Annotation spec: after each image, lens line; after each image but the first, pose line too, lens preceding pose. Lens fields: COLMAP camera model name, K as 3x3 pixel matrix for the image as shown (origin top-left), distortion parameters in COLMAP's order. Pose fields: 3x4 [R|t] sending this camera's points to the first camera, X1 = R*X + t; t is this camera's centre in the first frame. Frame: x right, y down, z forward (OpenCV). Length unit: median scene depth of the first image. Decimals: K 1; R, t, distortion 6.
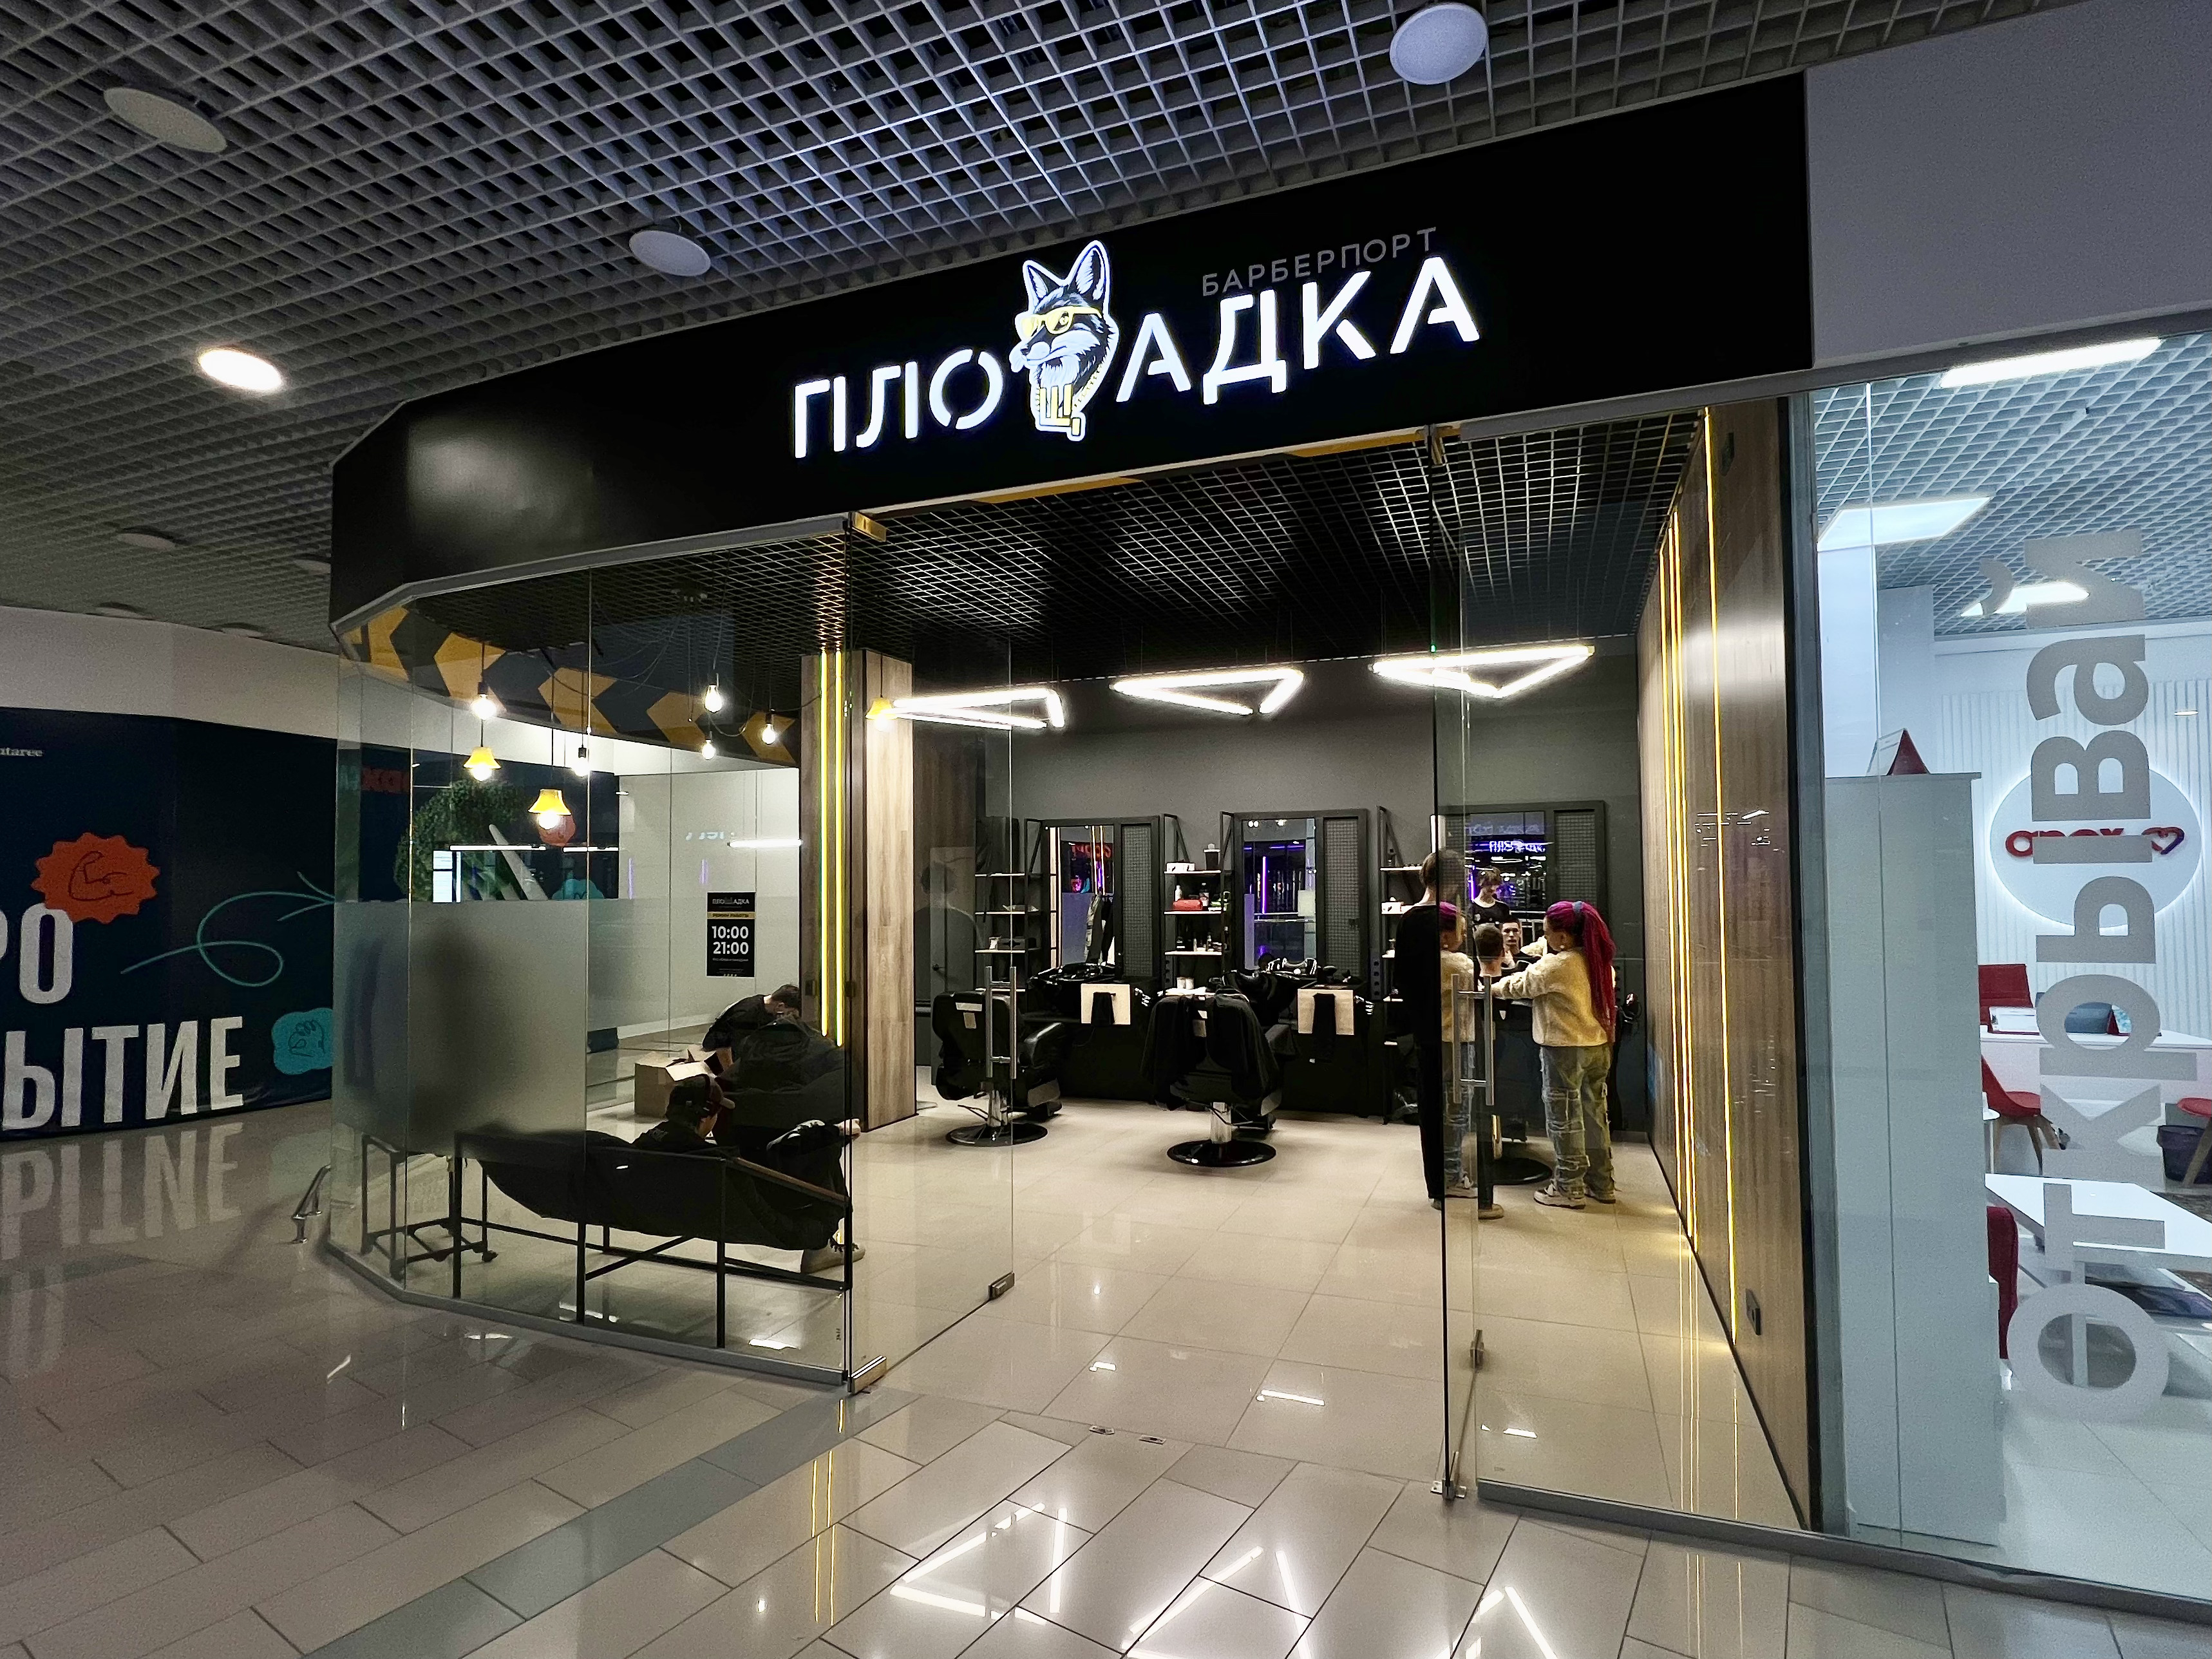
lens RADIAL K [[1030.9, 0, 1199.6], [0, 1030.9, 858.5], [0, 0, 1]] dist [-0.001155, -0.000236]
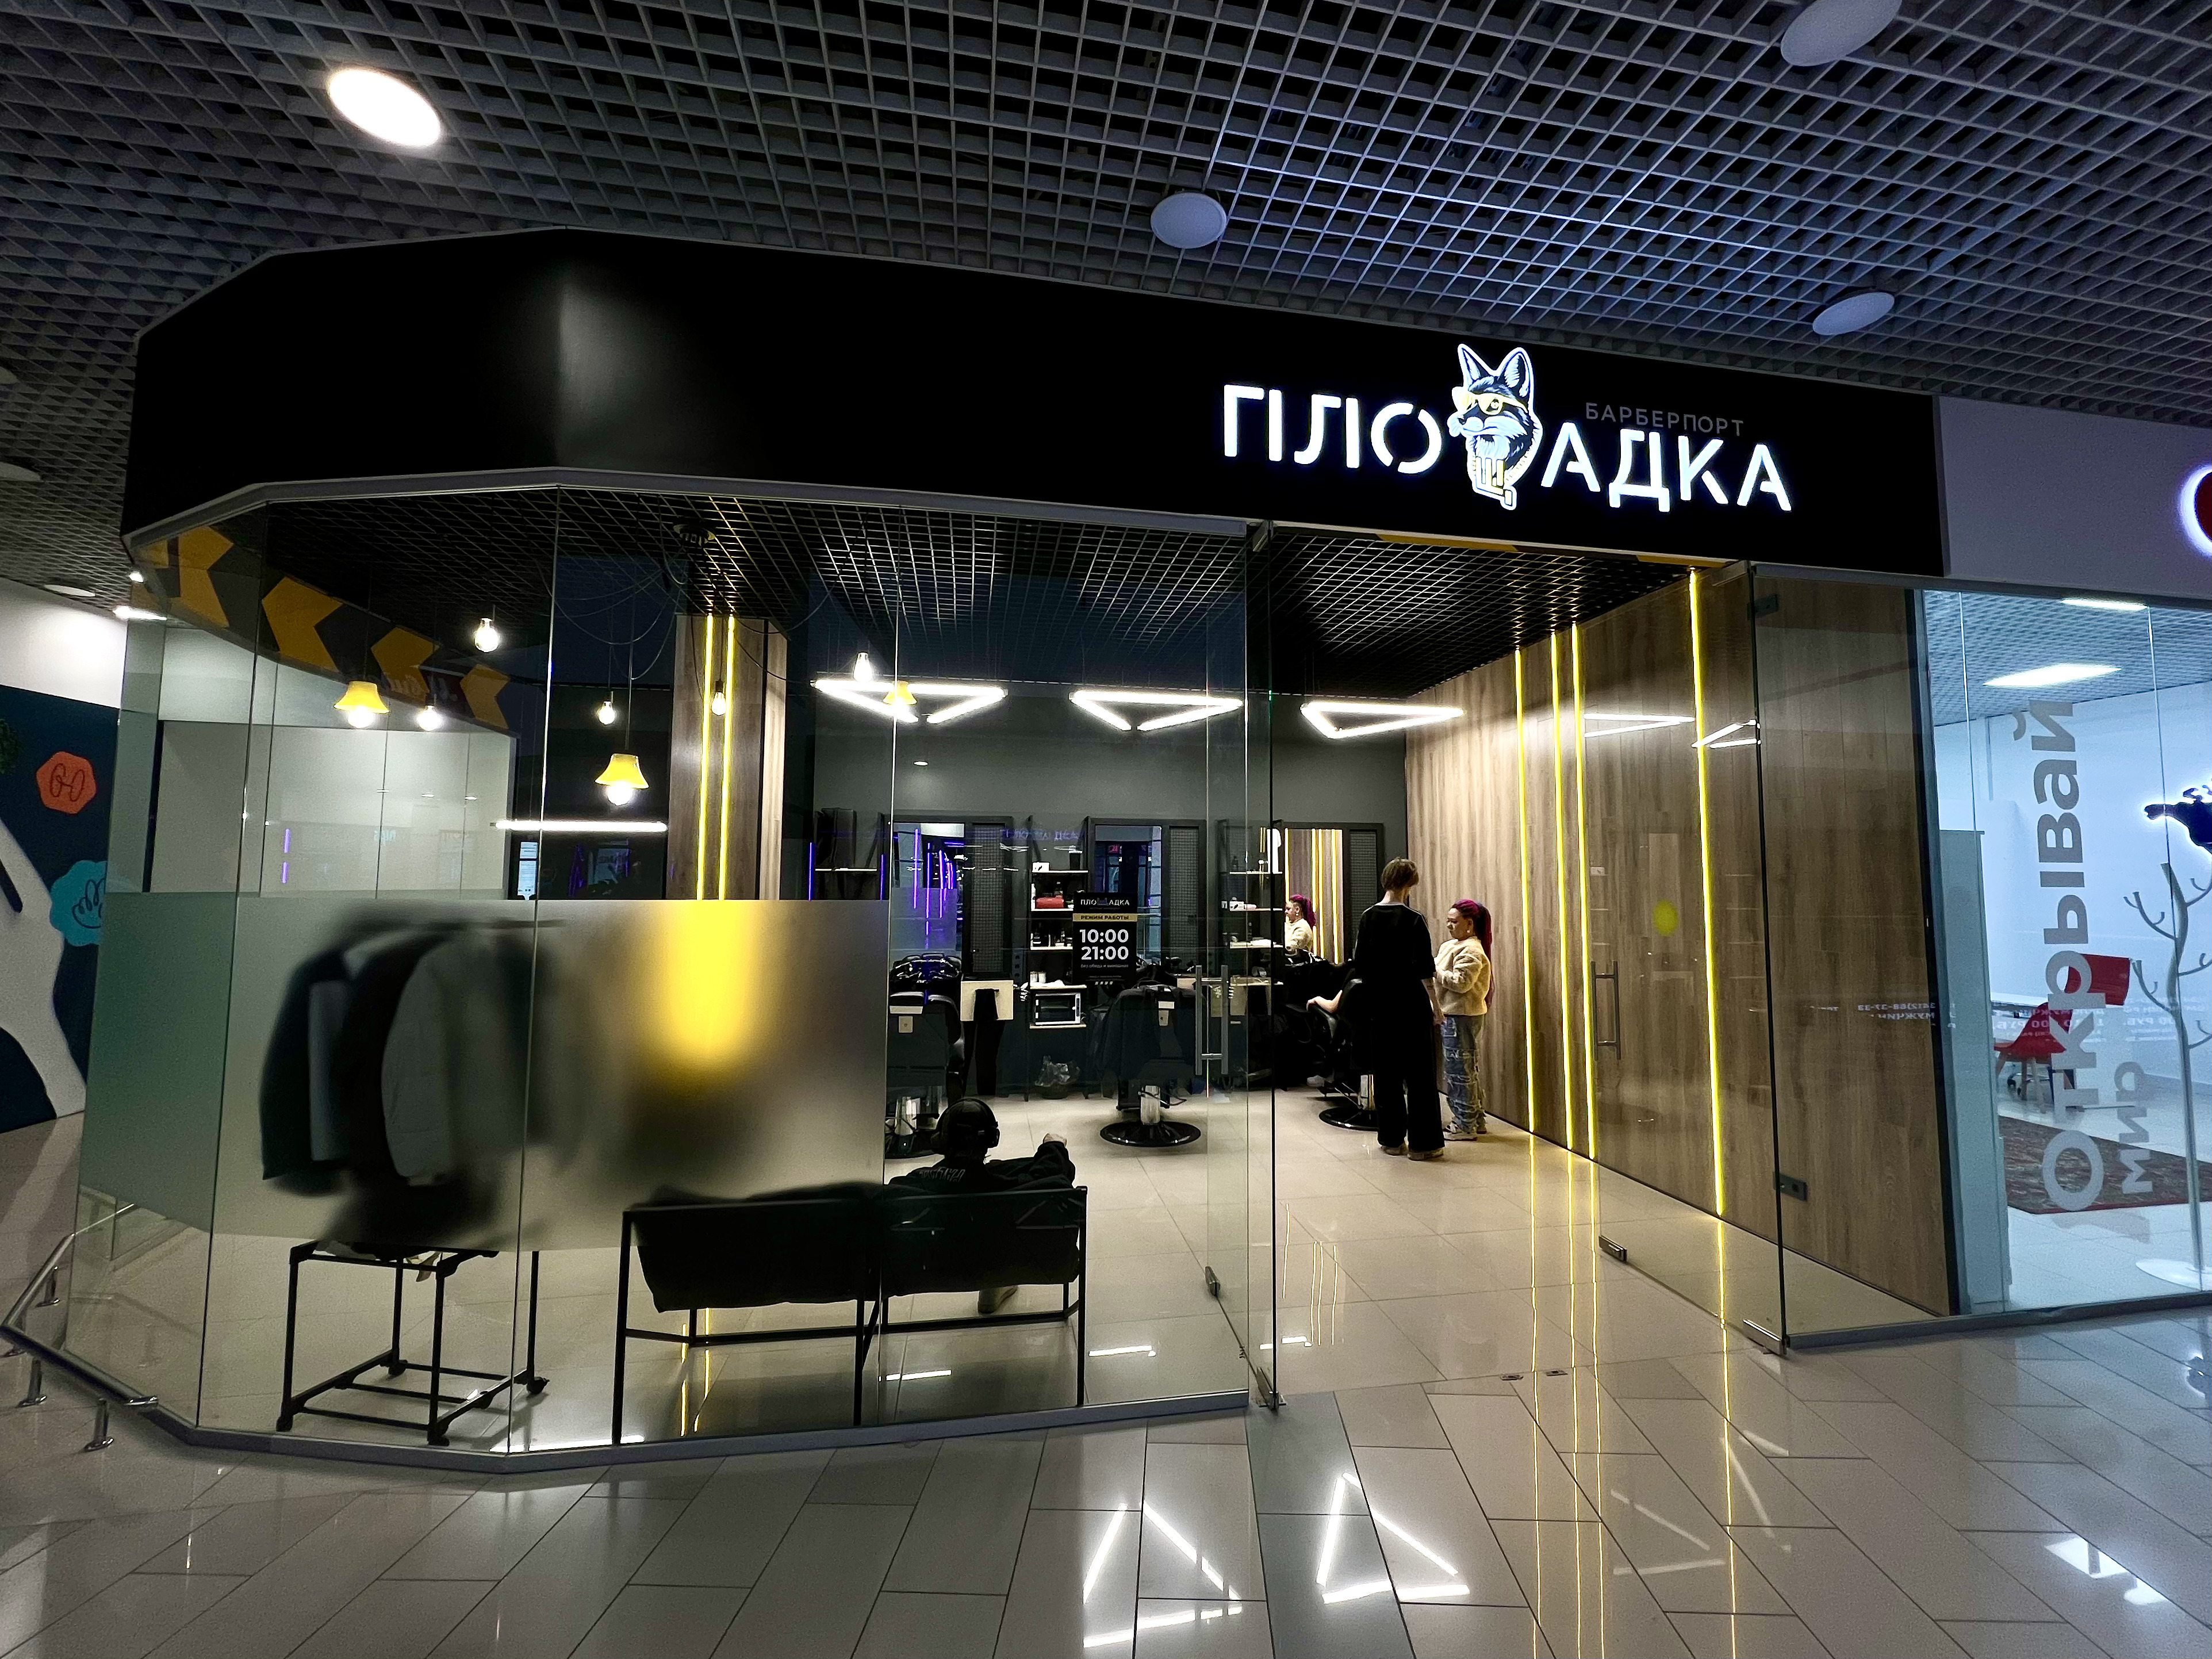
lens RADIAL K [[921.4, 0, 1156.5], [0, 921.4, 818.1], [0, 0, 1]] dist [0.000243, 0.000092]
pose [[0.867968, 0.049354, 0.494161, -0.917296], [-0.028065, 0.998334, -0.050412, 0.007343], [-0.495826, 0.029887, 0.867908, 0.286982]]
